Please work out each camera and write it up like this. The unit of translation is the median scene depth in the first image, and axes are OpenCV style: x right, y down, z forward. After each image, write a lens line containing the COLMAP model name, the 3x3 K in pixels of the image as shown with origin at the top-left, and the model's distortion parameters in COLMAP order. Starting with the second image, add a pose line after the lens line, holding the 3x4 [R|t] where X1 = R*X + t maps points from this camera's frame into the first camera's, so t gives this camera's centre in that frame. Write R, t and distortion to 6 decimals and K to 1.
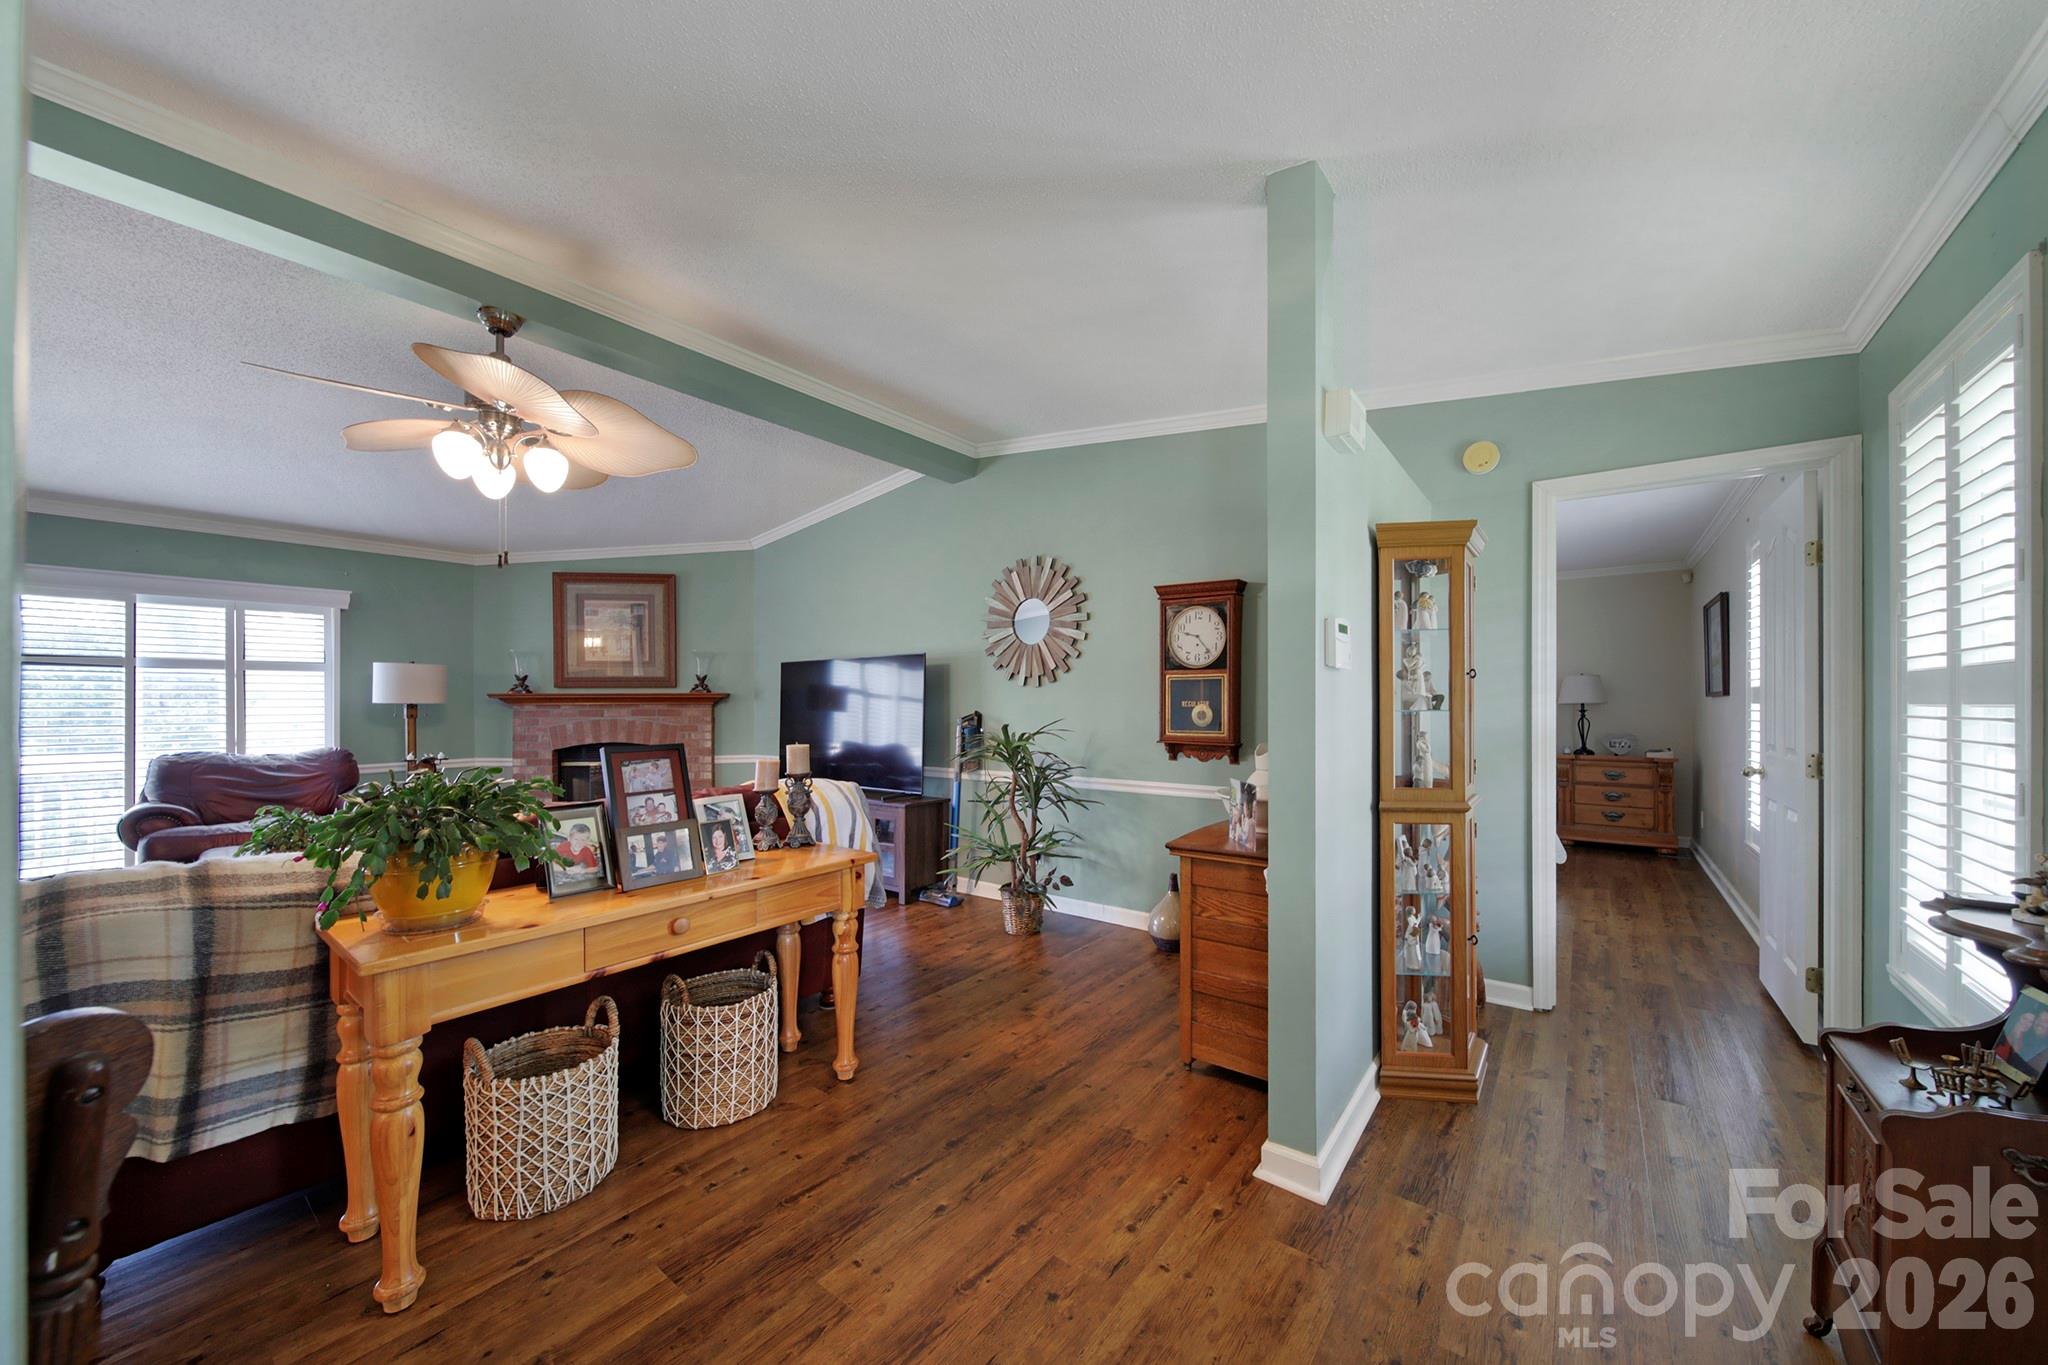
lens RADIAL K [[719.1, 0, 1027.3], [0, 719.1, 706.7], [0, 0, 1]] dist [-0.002624, -0.001602]
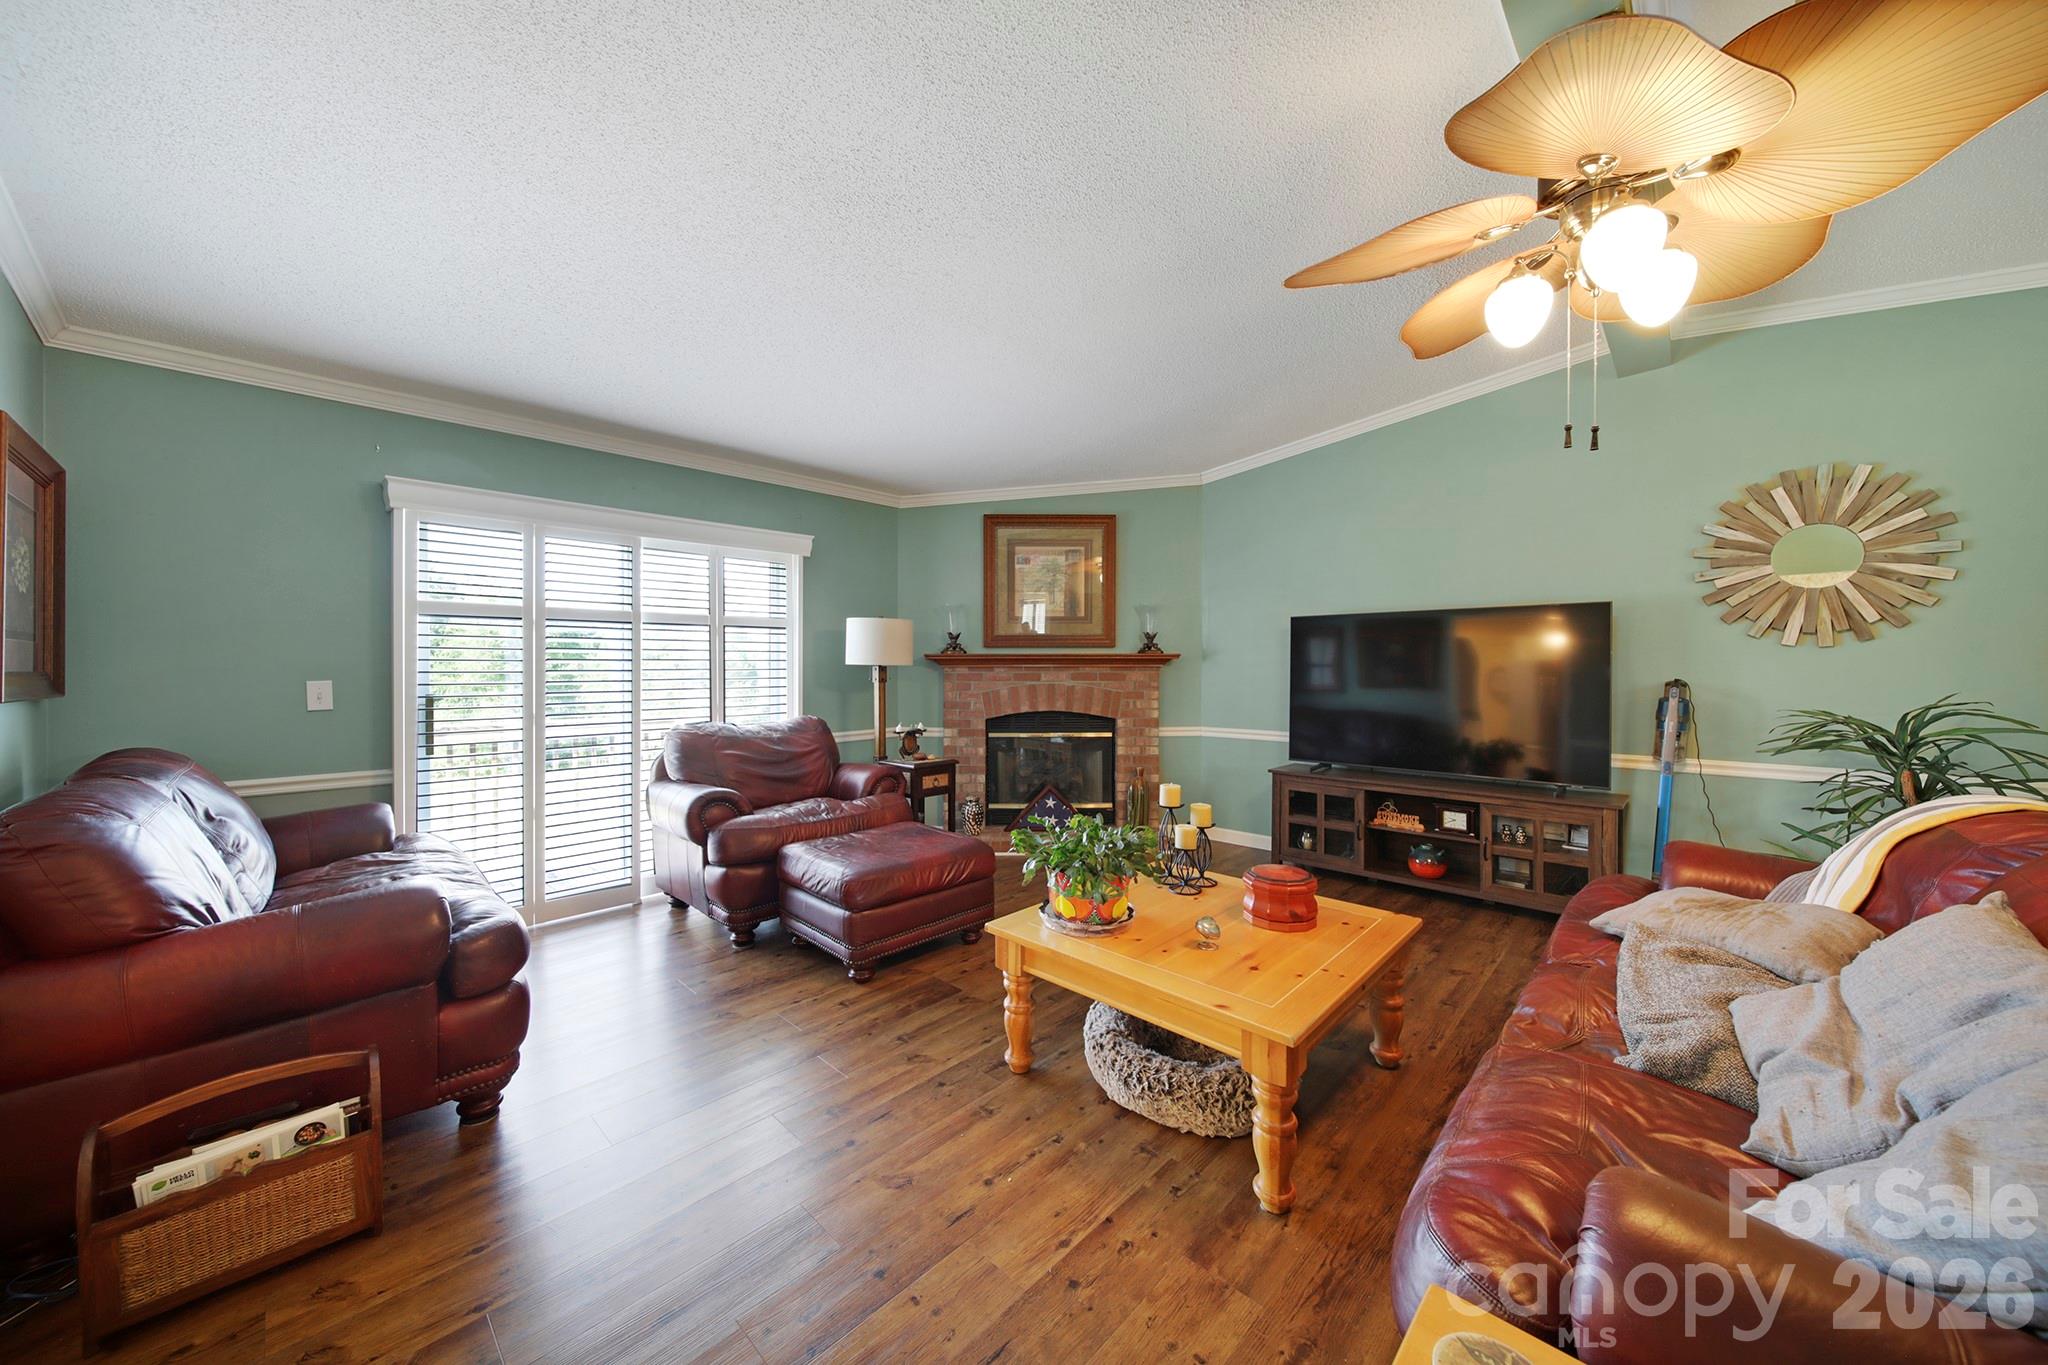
lens RADIAL K [[719.1, 0, 1013.4], [0, 719.1, 670.0], [0, 0, 1]] dist [-0.002624, -0.001602]
pose [[0.992782, 0.004400, -0.119849, -0.526760], [-0.003885, 0.999982, 0.004536, -0.003155], [0.119867, -0.004037, 0.992782, 0.143343]]
